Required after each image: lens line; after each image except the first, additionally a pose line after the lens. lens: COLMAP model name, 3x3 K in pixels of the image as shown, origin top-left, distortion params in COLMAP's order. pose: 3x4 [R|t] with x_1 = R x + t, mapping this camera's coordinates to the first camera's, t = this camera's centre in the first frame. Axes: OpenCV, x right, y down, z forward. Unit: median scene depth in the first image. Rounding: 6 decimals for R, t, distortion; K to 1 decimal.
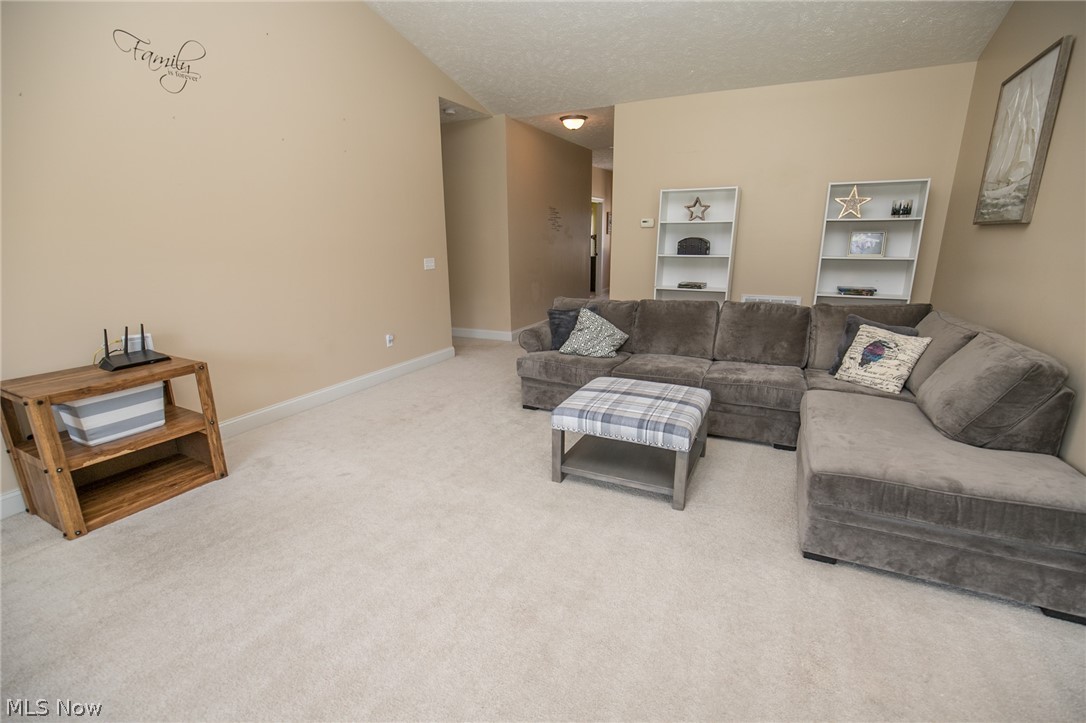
lens RADIAL K [[491.1, 0, 542.1], [0, 491.1, 370.9], [0, 0, 1]] dist [-0.019960, 0.005253]
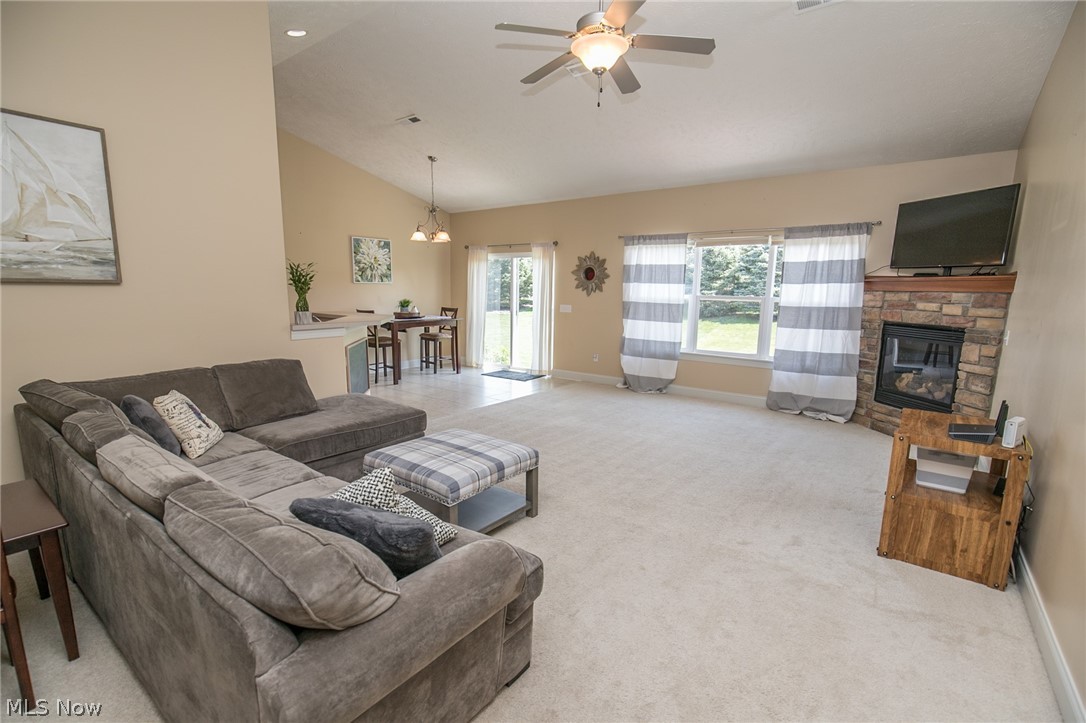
lens RADIAL K [[491.1, 0, 542.4], [0, 491.1, 372.4], [0, 0, 1]] dist [-0.019960, 0.005253]
pose [[-0.982749, -0.037426, 0.181118, -0.168288], [0.043433, 0.905218, 0.422722, -0.502974], [-0.179772, 0.423296, -0.887977, 1.741695]]
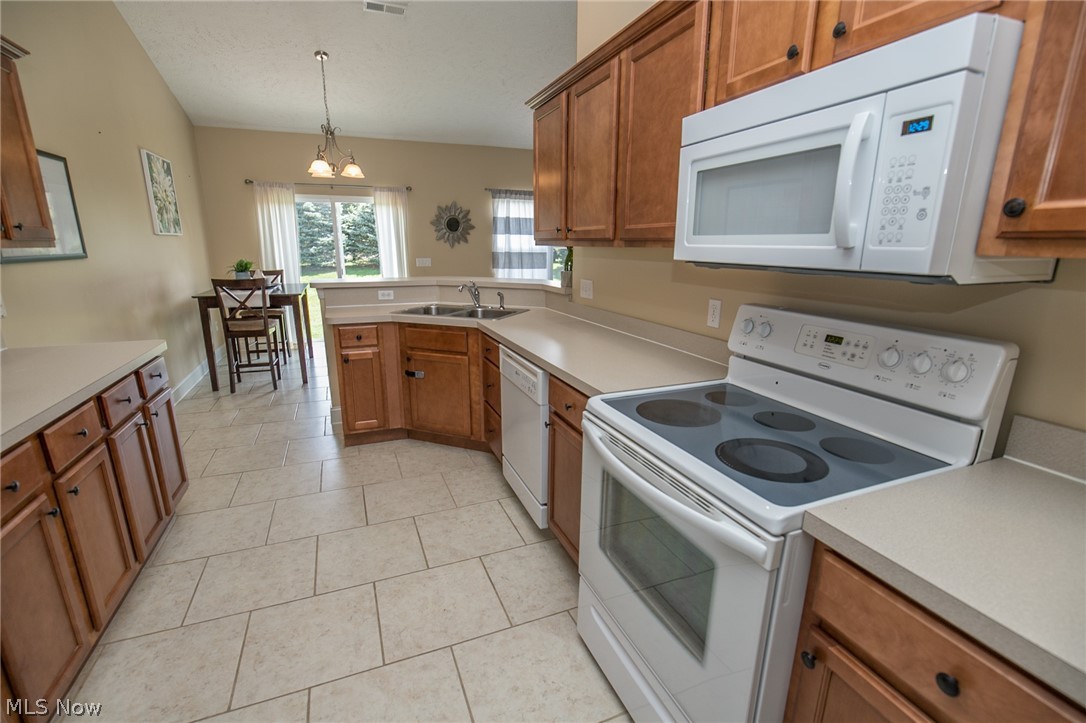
lens RADIAL K [[491.1, 0, 541.7], [0, 491.1, 370.5], [0, 0, 1]] dist [-0.019960, 0.005253]
pose [[-0.662571, 0.194376, -0.723338, 1.645408], [-0.199688, 0.884943, 0.420714, -0.364083], [0.721889, 0.423195, -0.547523, 1.233076]]
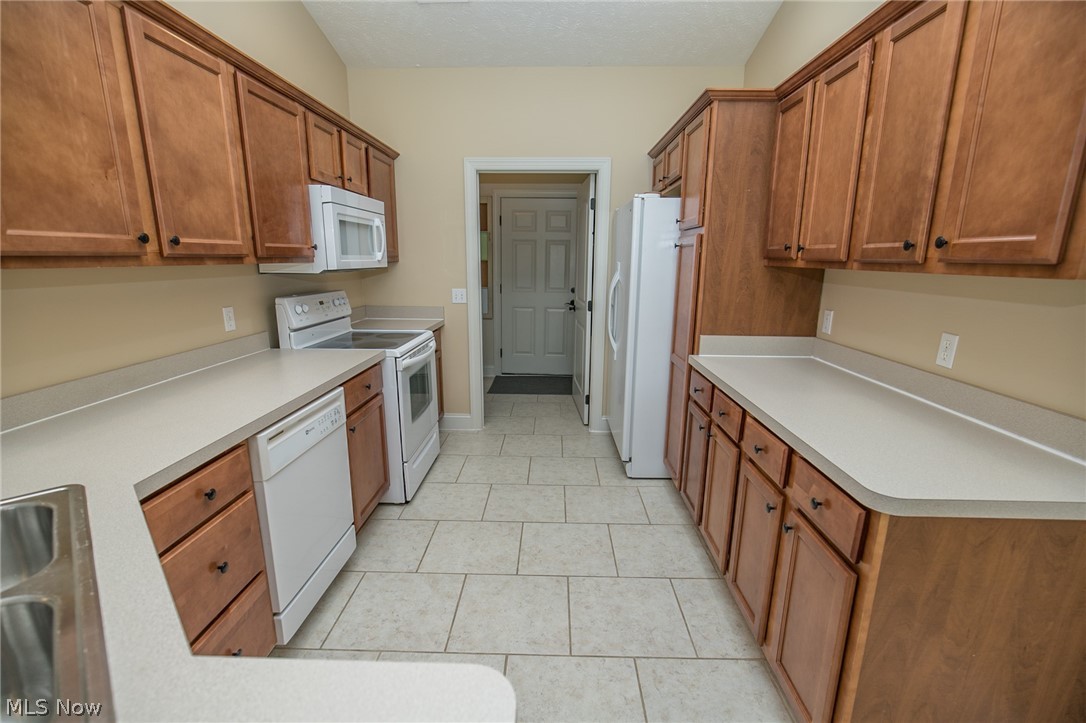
lens RADIAL K [[491.1, 0, 544.4], [0, 491.1, 371.9], [0, 0, 1]] dist [-0.019960, 0.005253]
pose [[0.906782, -0.083029, 0.413343, 1.115270], [0.101051, 0.994640, -0.021888, -0.045994], [-0.409310, 0.061617, 0.910312, 0.093201]]
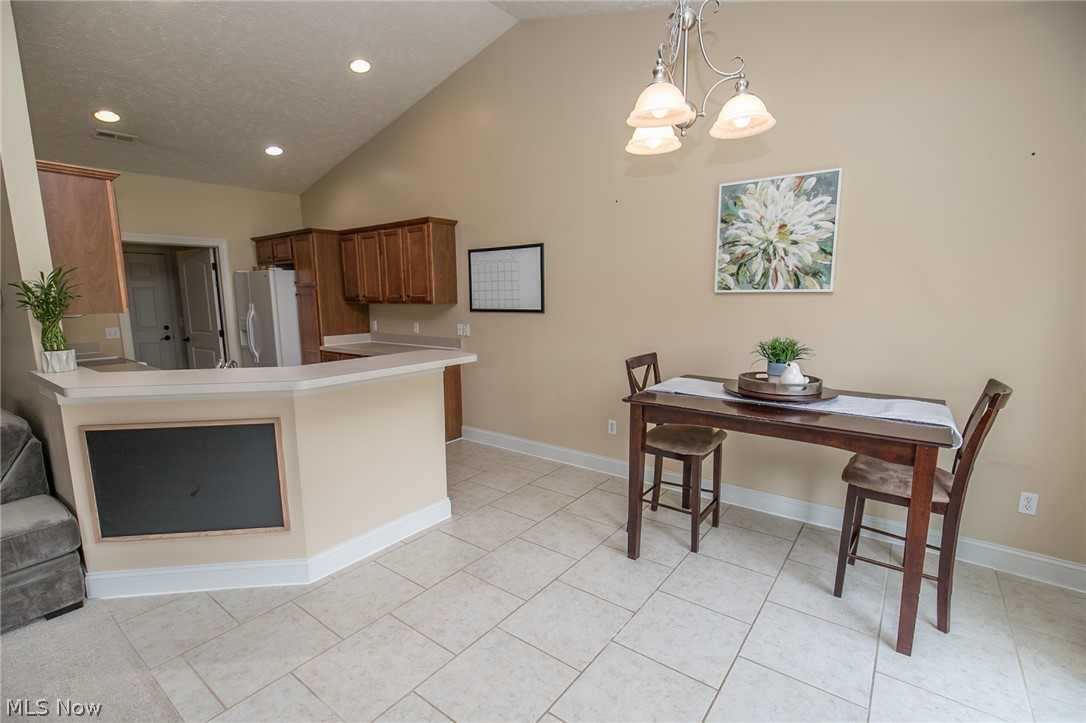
lens RADIAL K [[491.1, 0, 546.2], [0, 491.1, 374.8], [0, 0, 1]] dist [-0.019960, 0.005253]
pose [[0.185415, -0.154756, 0.970398, 0.104165], [0.270000, 0.957536, 0.101116, 0.073776], [-0.944839, 0.243259, 0.219326, -0.383255]]
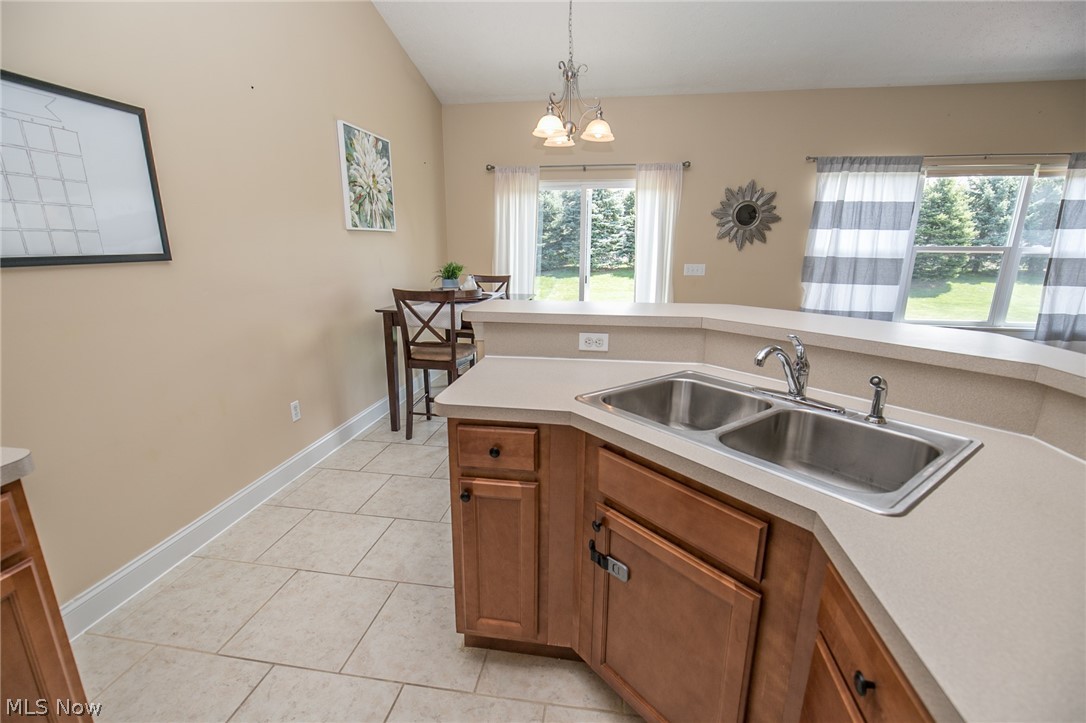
lens RADIAL K [[491.1, 0, 542.3], [0, 491.1, 372.8], [0, 0, 1]] dist [-0.019960, 0.005253]
pose [[-0.954088, 0.082554, -0.287926, 1.205754], [-0.074223, 0.866126, 0.494284, -0.196141], [0.290186, 0.492961, -0.820233, 0.684009]]
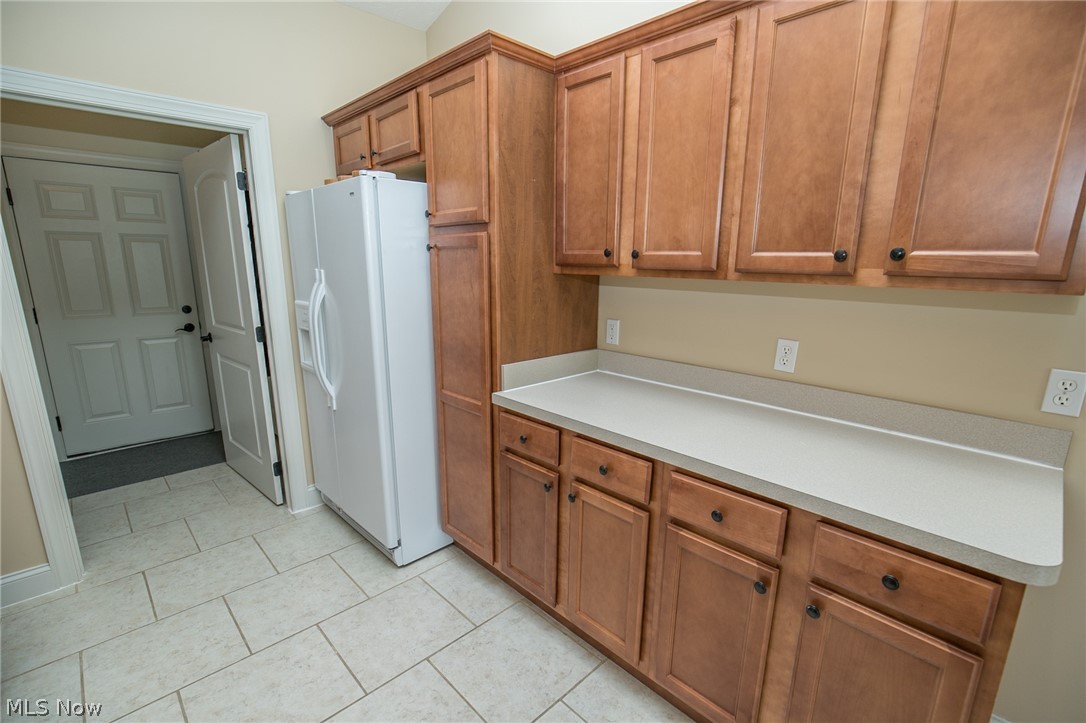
lens RADIAL K [[491.1, 0, 545.0], [0, 491.1, 375.6], [0, 0, 1]] dist [-0.019960, 0.005253]
pose [[0.334388, -0.207555, 0.919296, 1.133433], [0.244603, 0.961134, 0.128029, -0.156239], [-0.910140, 0.182051, 0.372160, 0.455057]]
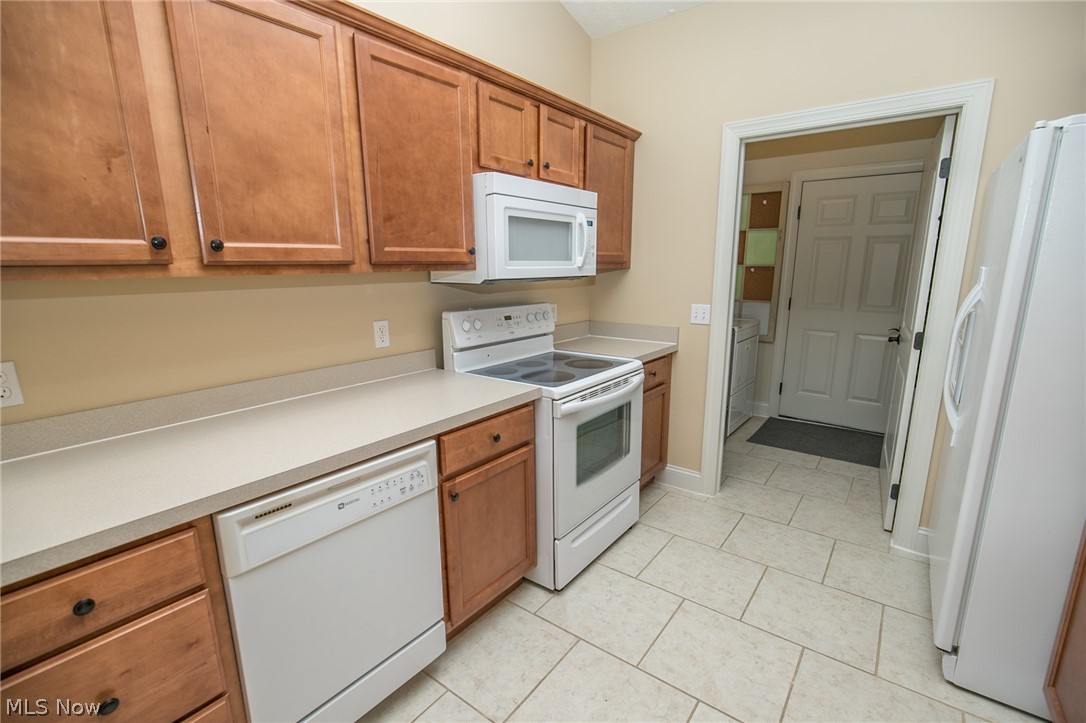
lens RADIAL K [[491.1, 0, 543.8], [0, 491.1, 371.2], [0, 0, 1]] dist [-0.019960, 0.005253]
pose [[0.982114, 0.039524, -0.184092, 1.344360], [-0.050000, 0.997362, -0.052616, -0.120369], [0.181527, 0.060879, 0.981500, 0.364599]]
